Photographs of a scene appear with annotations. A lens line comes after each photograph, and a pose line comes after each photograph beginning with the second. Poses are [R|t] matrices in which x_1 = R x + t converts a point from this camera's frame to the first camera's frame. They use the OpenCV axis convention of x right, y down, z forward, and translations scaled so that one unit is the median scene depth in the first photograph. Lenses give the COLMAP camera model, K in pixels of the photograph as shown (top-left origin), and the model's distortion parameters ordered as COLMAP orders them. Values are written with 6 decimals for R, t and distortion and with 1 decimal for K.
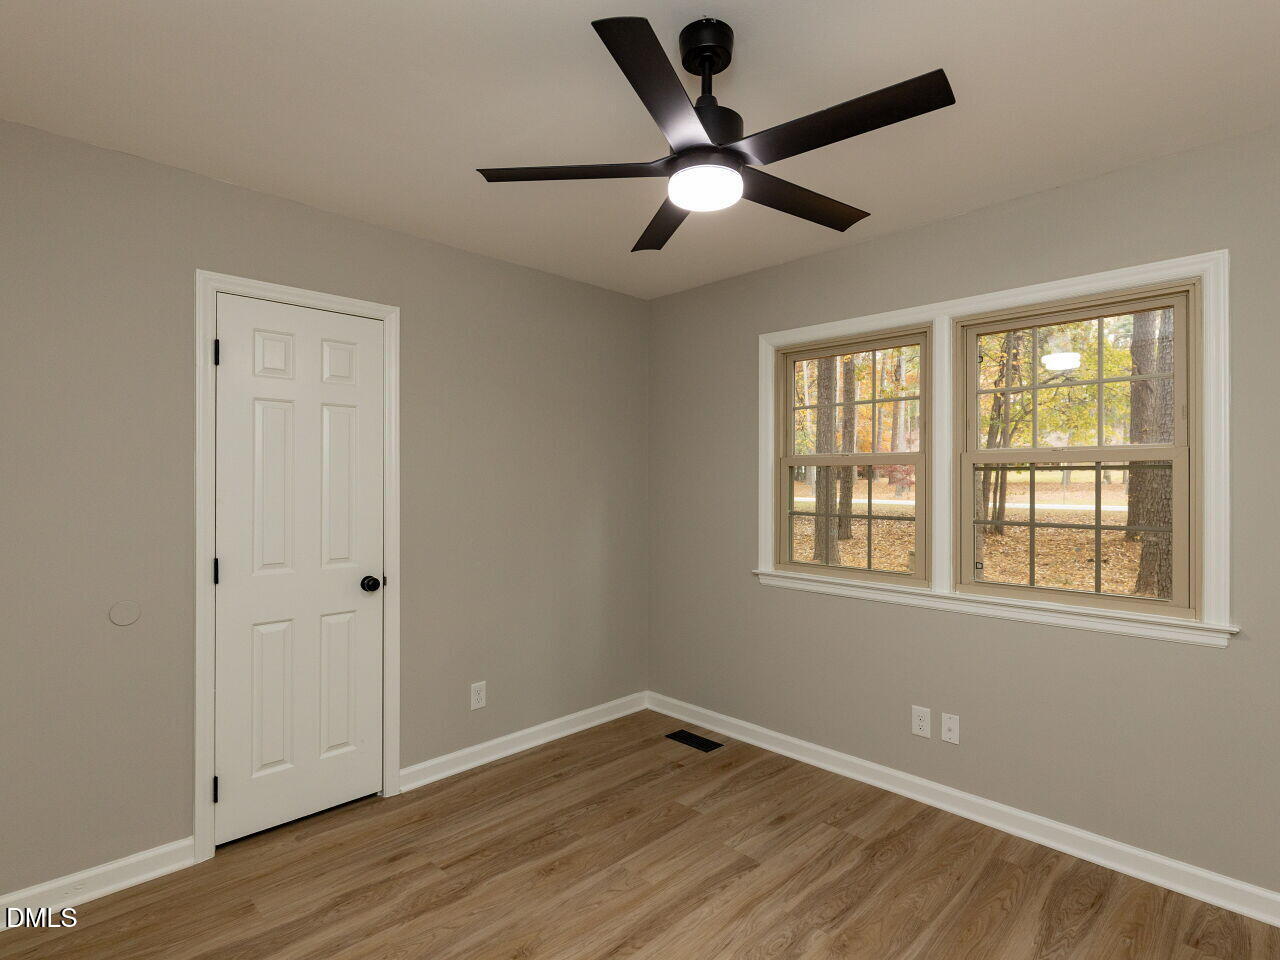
lens RADIAL K [[652.3, 0, 636.5], [0, 652.3, 478.7], [0, 0, 1]] dist [0.005503, -0.001734]
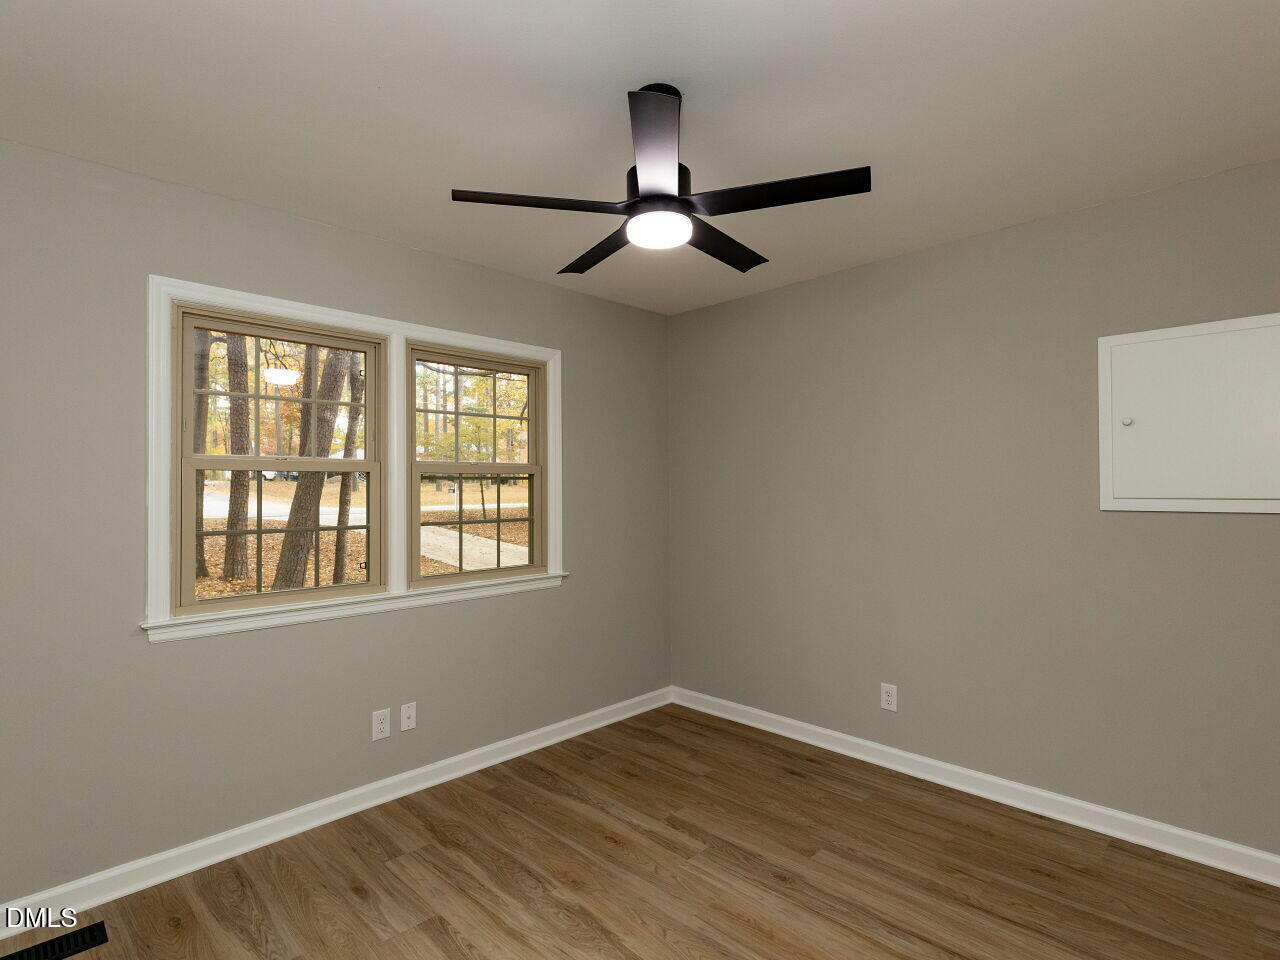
lens RADIAL K [[652.3, 0, 645.1], [0, 652.3, 477.3], [0, 0, 1]] dist [0.005503, -0.001734]
pose [[-0.006837, 0.013089, 0.999891, -0.655745], [0.002126, 0.999912, -0.013075, 0.000375], [-0.999974, 0.002036, -0.006864, 0.659738]]
